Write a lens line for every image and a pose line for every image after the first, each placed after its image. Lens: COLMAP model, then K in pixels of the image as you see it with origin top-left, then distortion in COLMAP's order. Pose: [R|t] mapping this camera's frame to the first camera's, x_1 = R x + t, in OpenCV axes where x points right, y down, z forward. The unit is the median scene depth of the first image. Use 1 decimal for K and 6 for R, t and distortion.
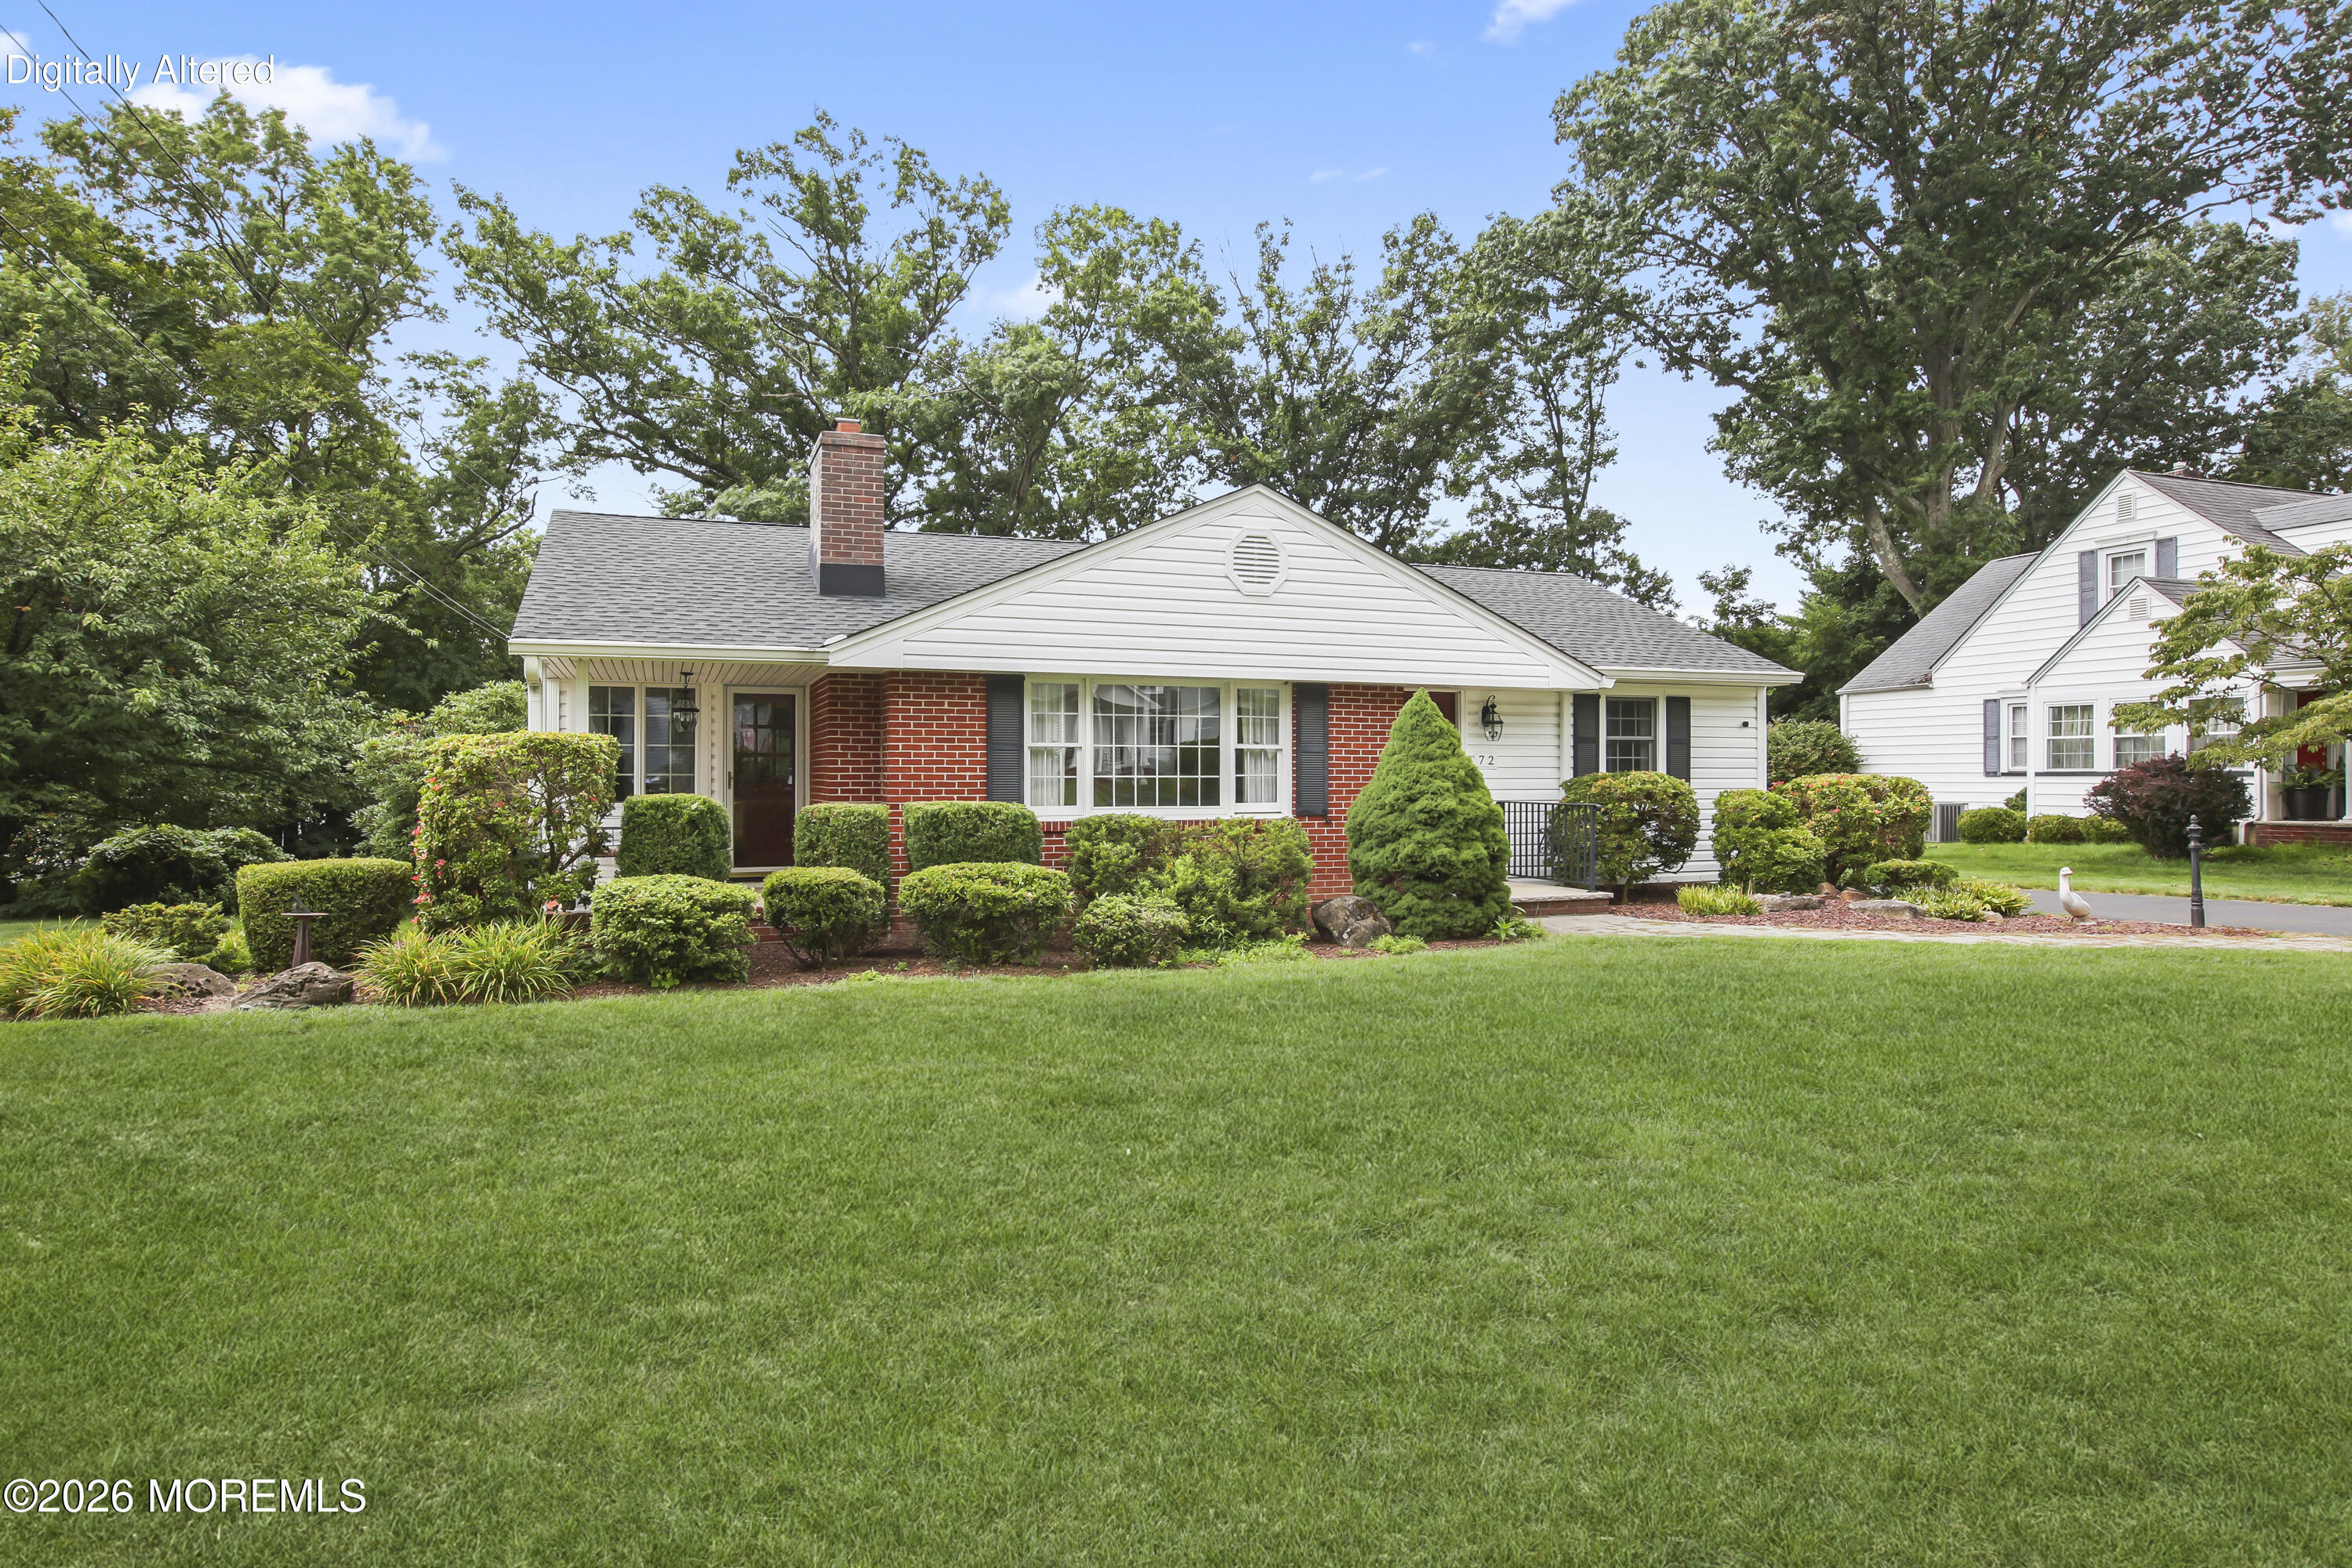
lens RADIAL K [[1353.1, 0, 1173.8], [0, 1353.1, 782.5], [0, 0, 1]] dist [-0.016096, 0.014835]
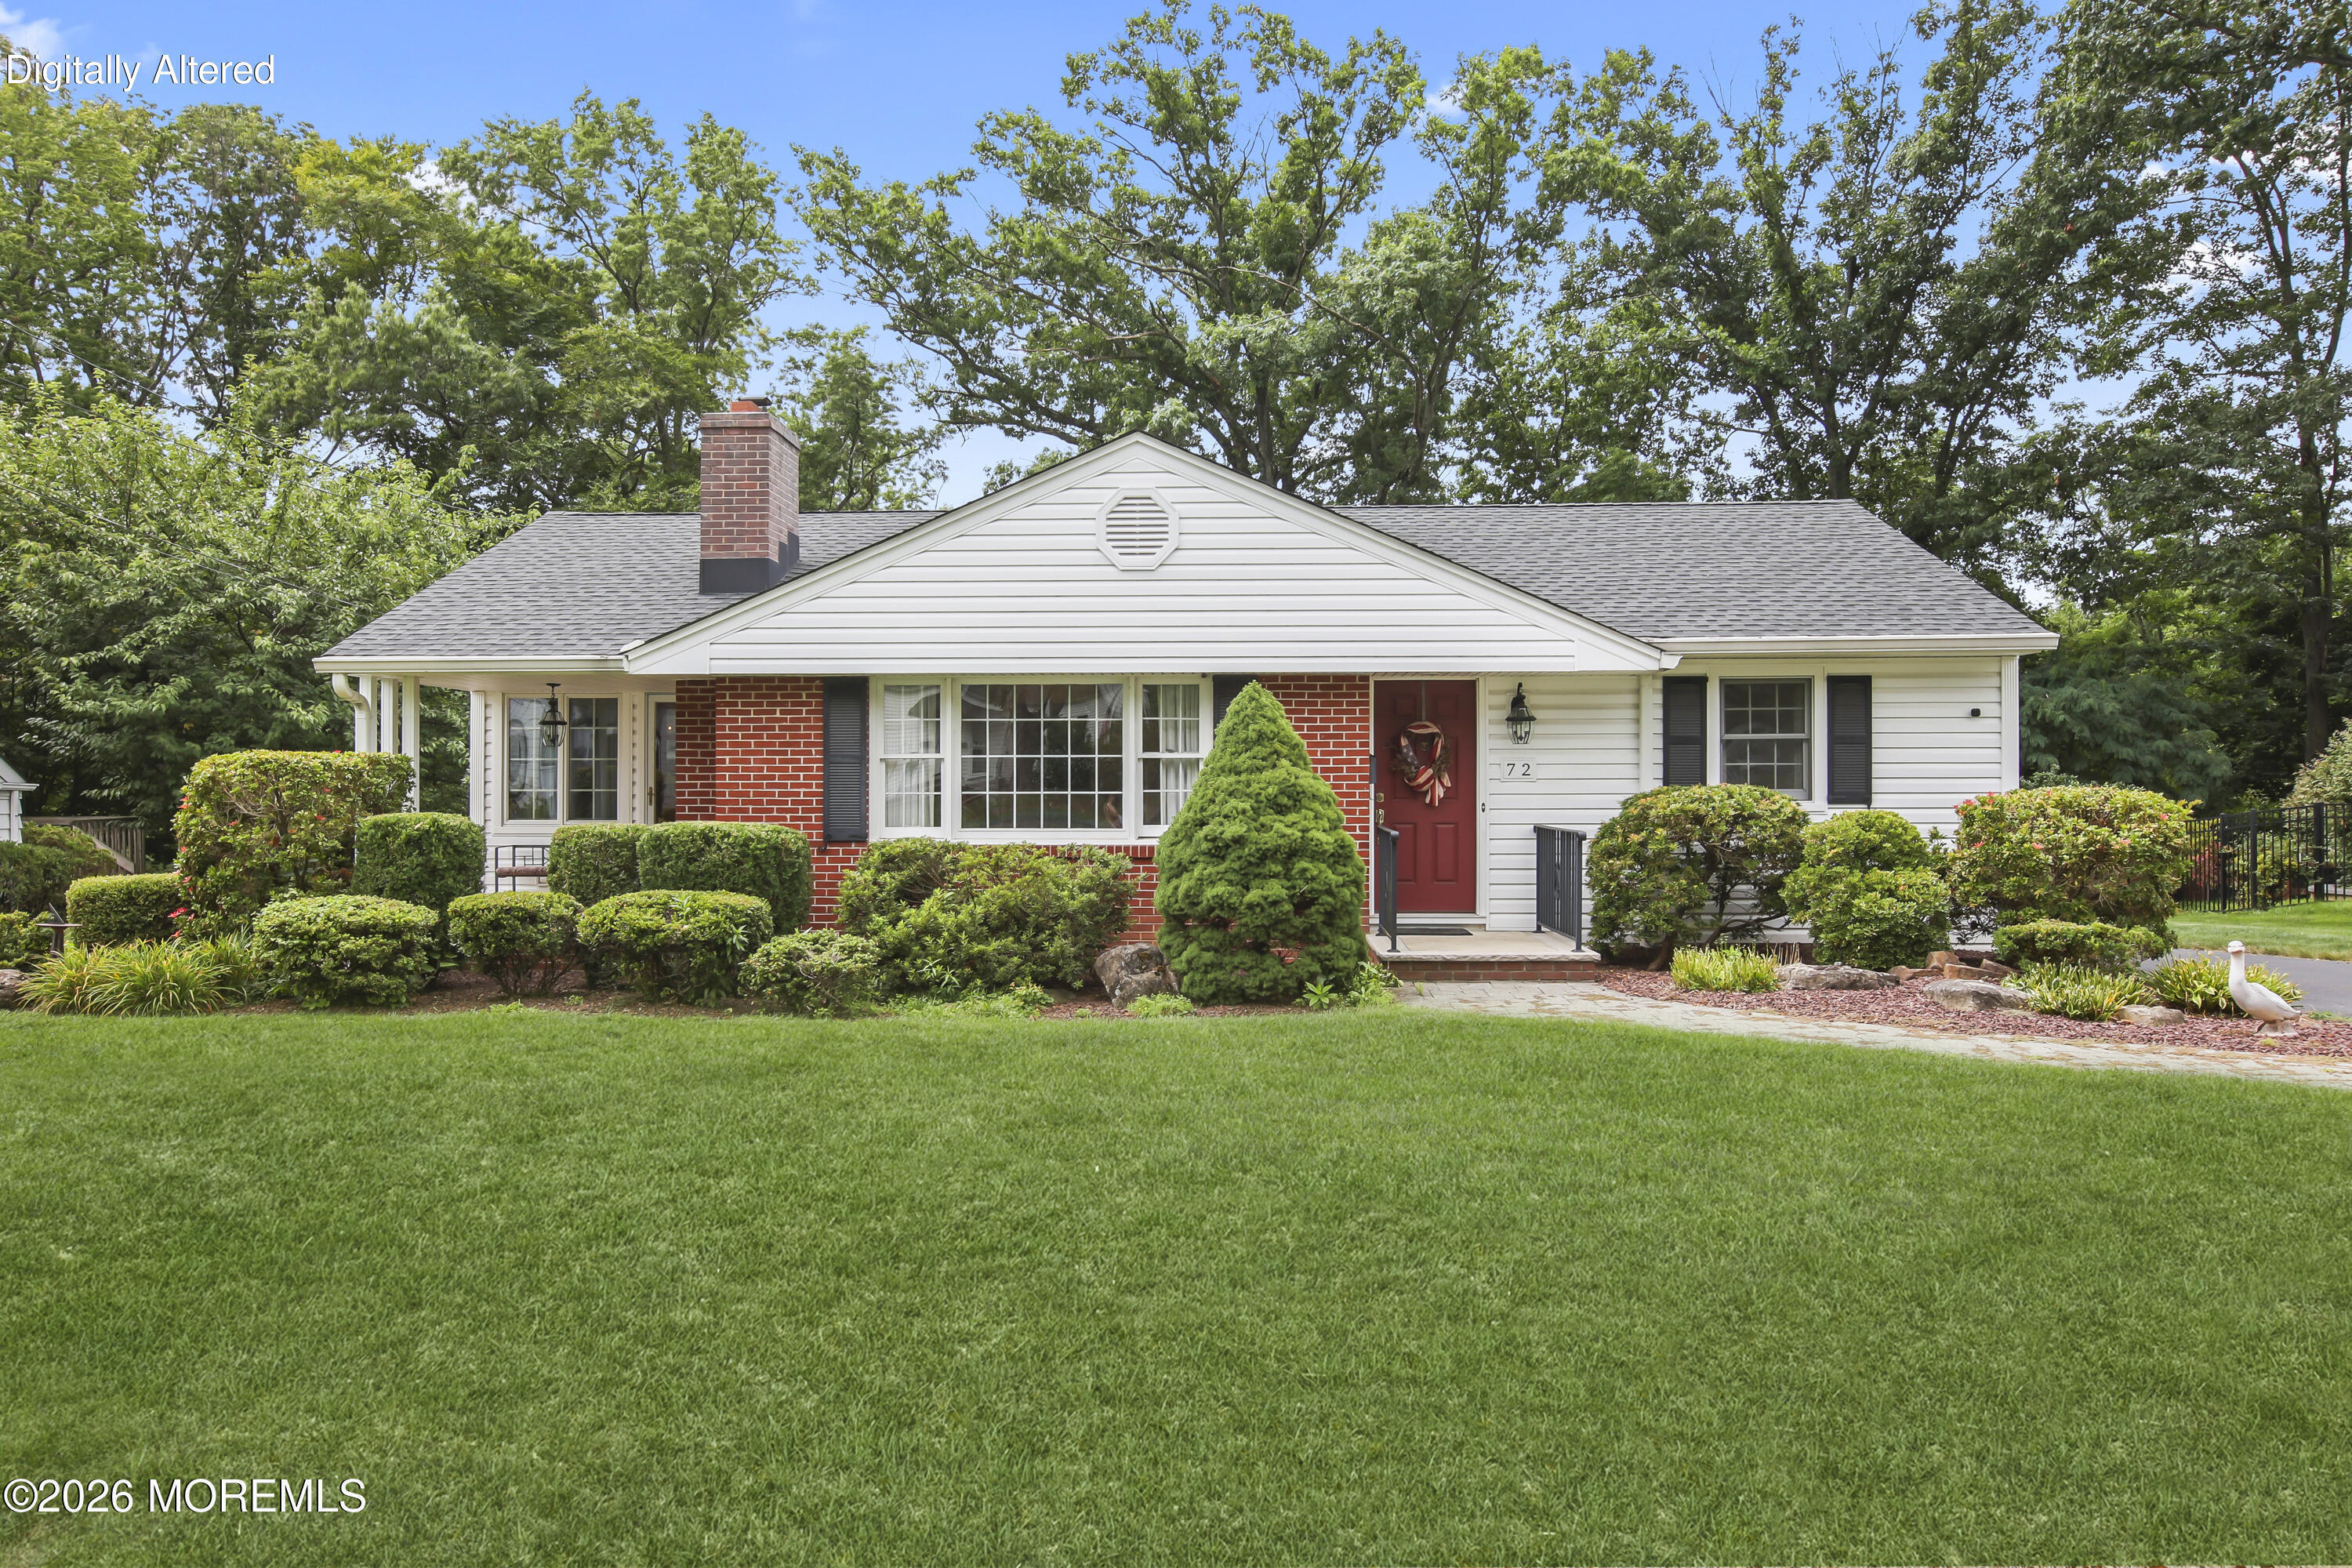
lens RADIAL K [[1699.2, 0, 1178.6], [0, 1699.2, 798.2], [0, 0, 1]] dist [0.000161, 0.023497]
pose [[0.916217, 0.002763, -0.400672, 0.285907], [0.000325, 0.999971, 0.007640, -0.005211], [0.400681, -0.007130, 0.916190, 0.041874]]
